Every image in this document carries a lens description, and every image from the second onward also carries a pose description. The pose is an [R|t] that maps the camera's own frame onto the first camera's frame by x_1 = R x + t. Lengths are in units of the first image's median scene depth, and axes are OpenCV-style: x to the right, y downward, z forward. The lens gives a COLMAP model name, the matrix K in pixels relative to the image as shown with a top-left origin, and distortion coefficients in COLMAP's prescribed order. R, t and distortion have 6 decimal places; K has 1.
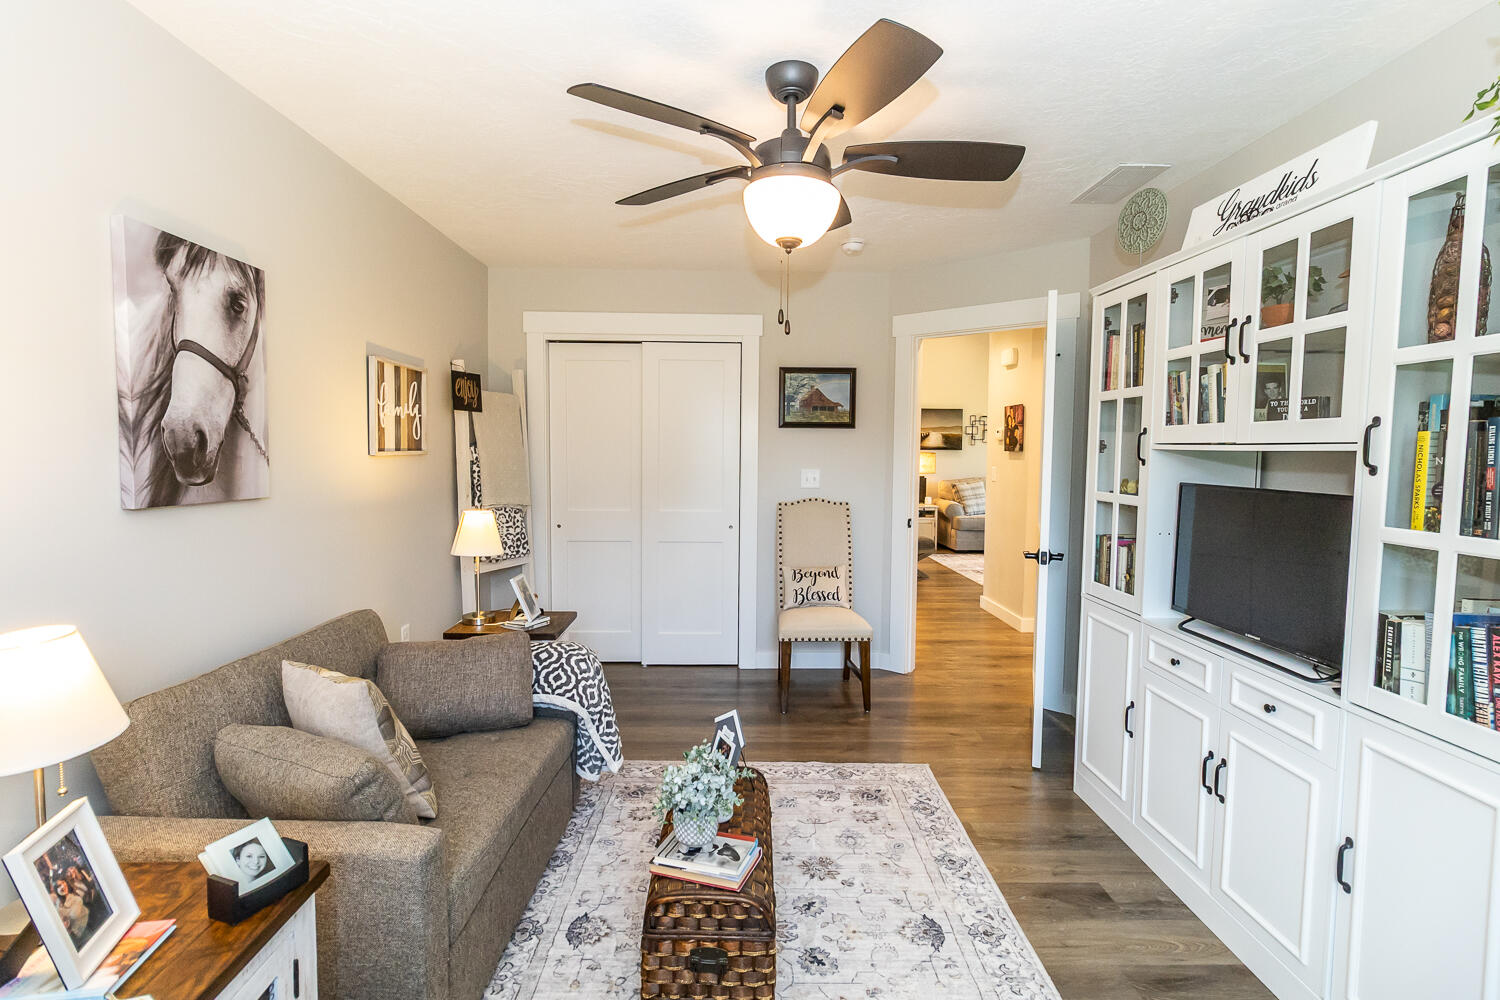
lens RADIAL K [[702.2, 0, 740.6], [0, 702.2, 492.3], [0, 0, 1]] dist [0.000394, -0.000121]
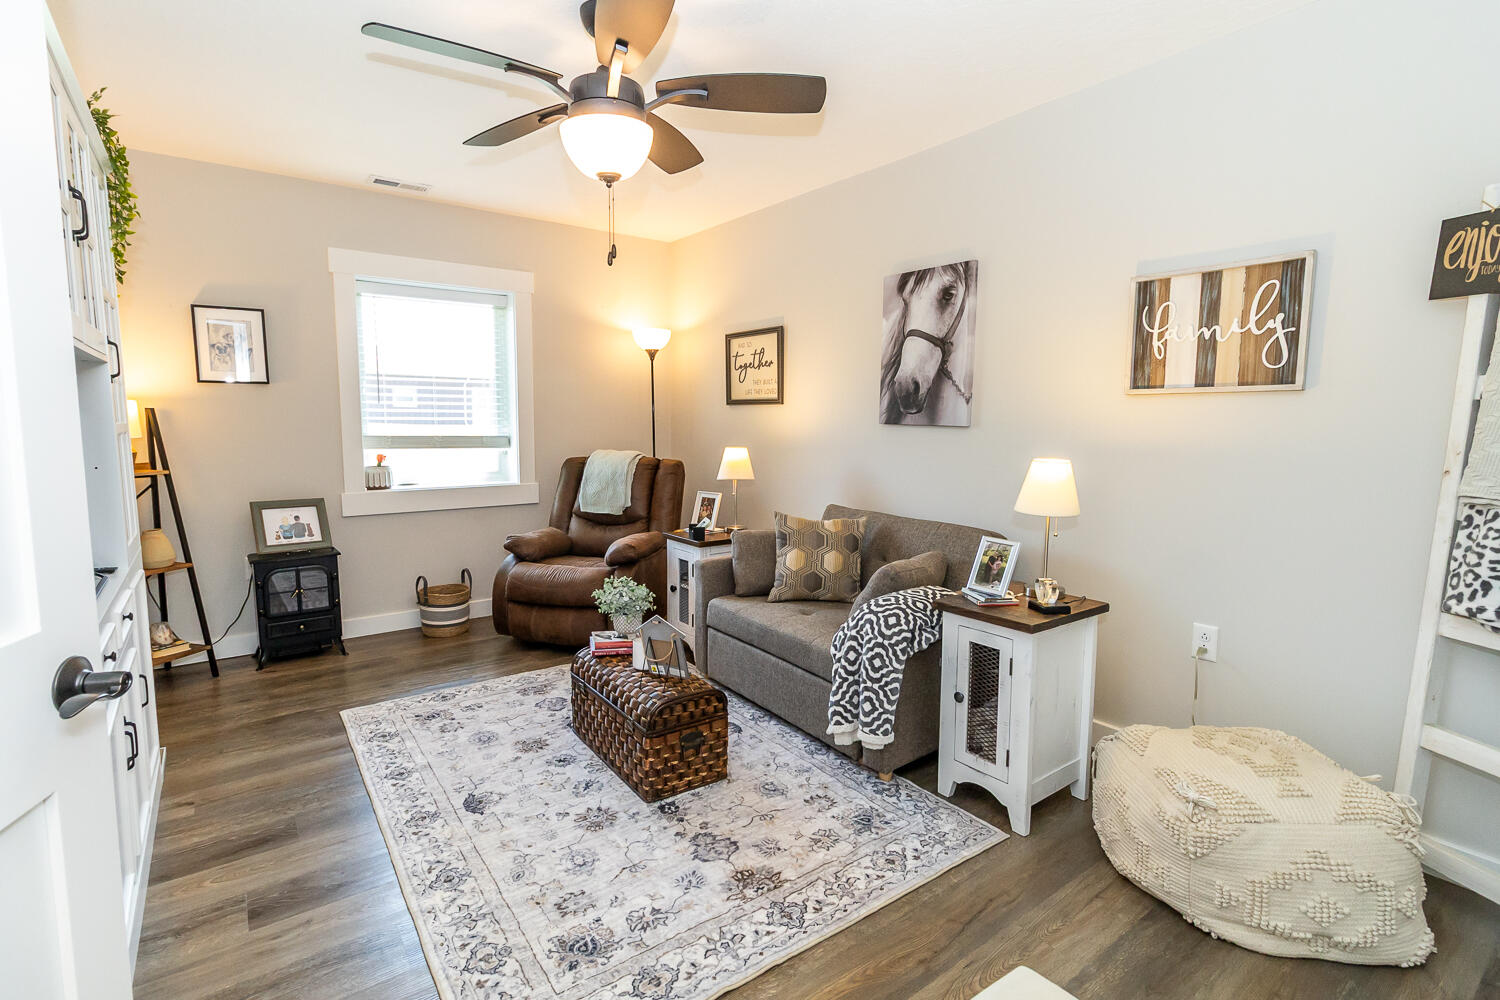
lens RADIAL K [[702.2, 0, 740.6], [0, 702.2, 492.3], [0, 0, 1]] dist [0.000394, -0.000121]
pose [[-0.808487, 0.050215, -0.586368, 0.549492], [-0.048635, 0.987244, 0.151604, -0.057534], [0.586501, 0.151088, -0.795732, 2.025582]]
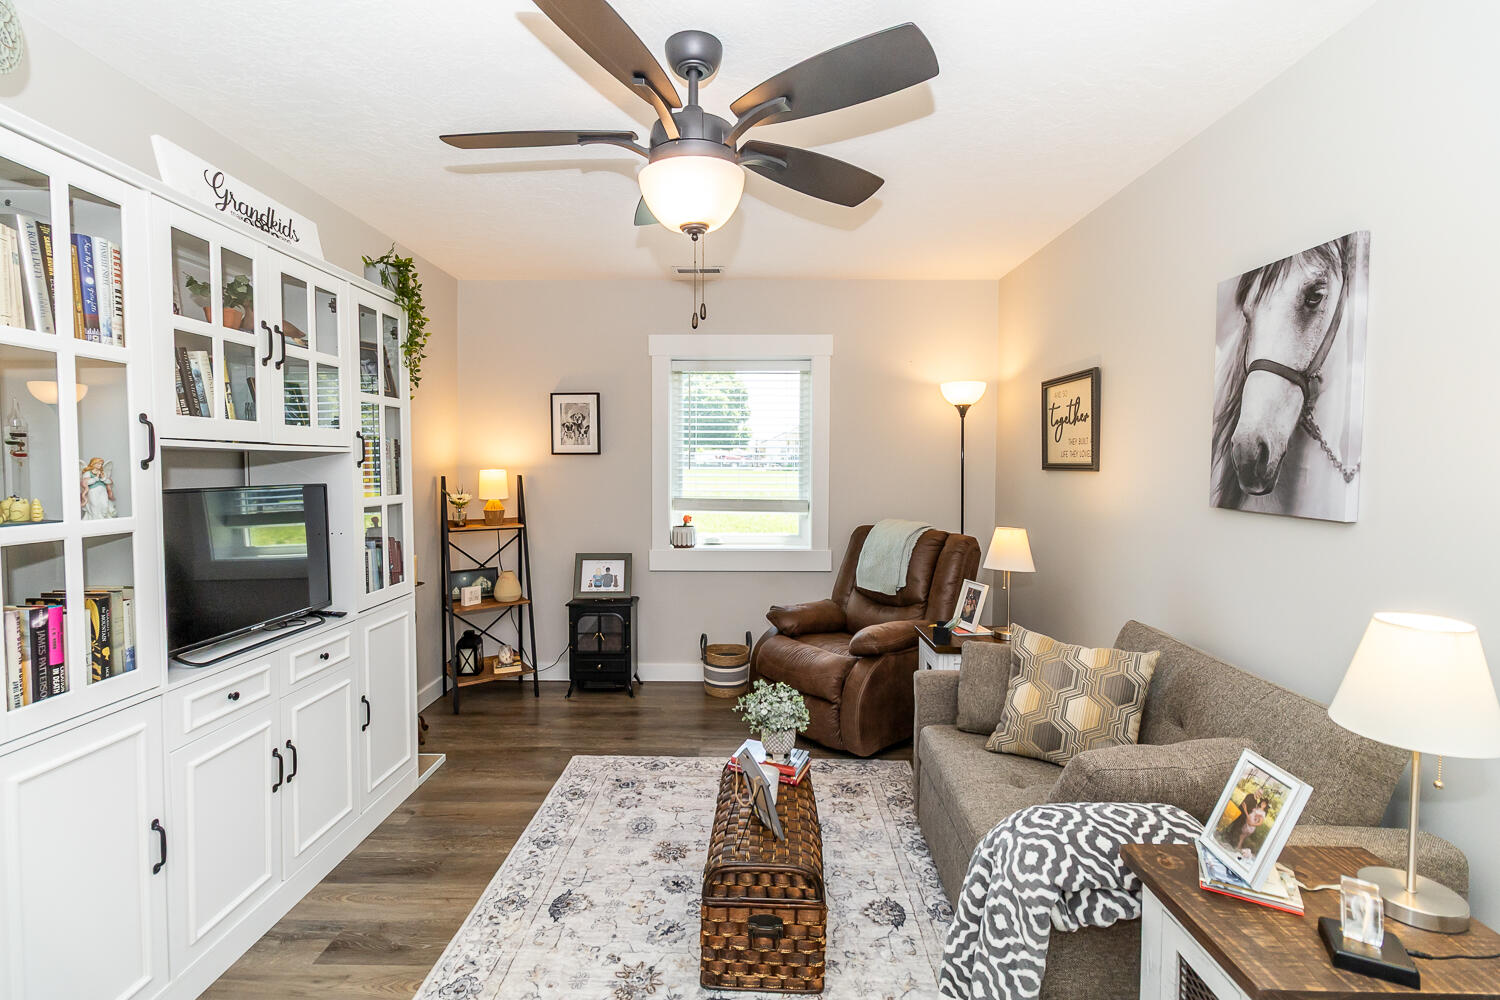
lens RADIAL K [[685.3, 0, 752.6], [0, 685.3, 490.7], [0, 0, 1]] dist [-0.000160, -0.000064]
pose [[-0.999812, -0.012567, 0.014761, -0.025212], [-0.010989, 0.994672, 0.102500, -0.107146], [-0.015970, 0.102319, -0.994623, 1.923154]]
